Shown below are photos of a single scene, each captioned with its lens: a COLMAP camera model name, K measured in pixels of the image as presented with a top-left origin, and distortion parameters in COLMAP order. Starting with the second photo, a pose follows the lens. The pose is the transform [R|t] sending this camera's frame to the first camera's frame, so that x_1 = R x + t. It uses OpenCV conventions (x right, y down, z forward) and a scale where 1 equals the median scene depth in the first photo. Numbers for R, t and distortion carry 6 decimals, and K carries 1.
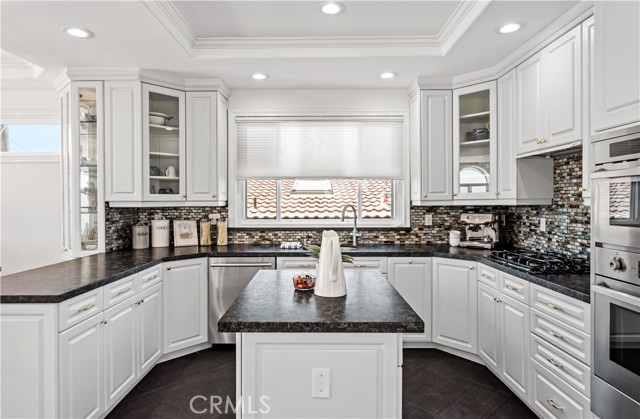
lens RADIAL K [[389.5, 0, 316.7], [0, 389.5, 204.9], [0, 0, 1]] dist [0.017393, -0.000508]
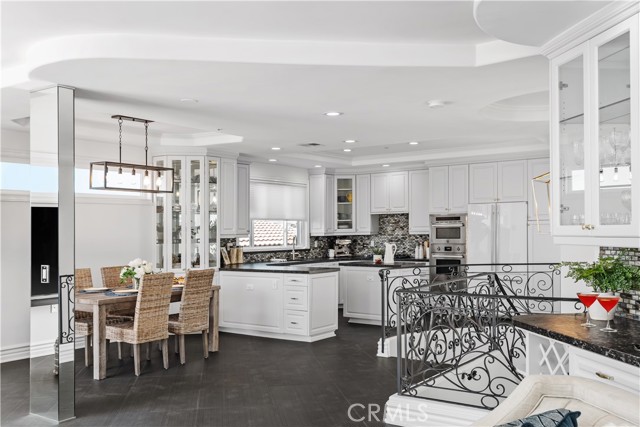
lens RADIAL K [[643.8, 0, 346.4], [0, 643.8, 202.0], [0, 0, 1]] dist [0.012323, 0.000000]
pose [[0.538514, 0.035032, 0.841888, -2.205606], [0.017351, 0.998462, -0.052646, 0.004179], [-0.842438, 0.042959, 0.537078, -0.715423]]
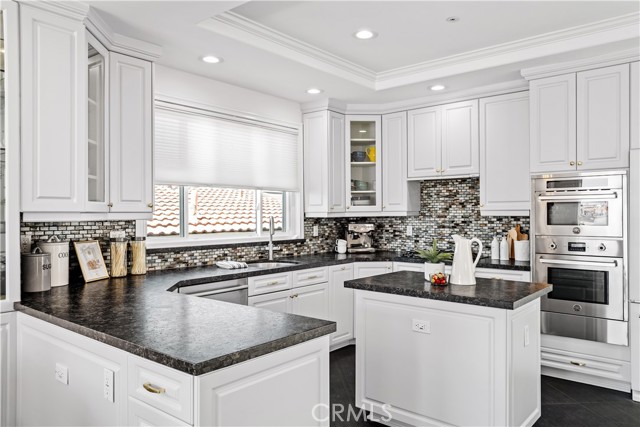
lens RADIAL K [[465.4, 0, 322.1], [0, 465.4, 214.8], [0, 0, 1]] dist [0.023157, -0.006851]
pose [[0.626234, -0.001290, 0.779634, -0.730118], [0.010005, 0.999930, -0.006382, 0.002935], [-0.779571, 0.011797, 0.626203, 0.205726]]
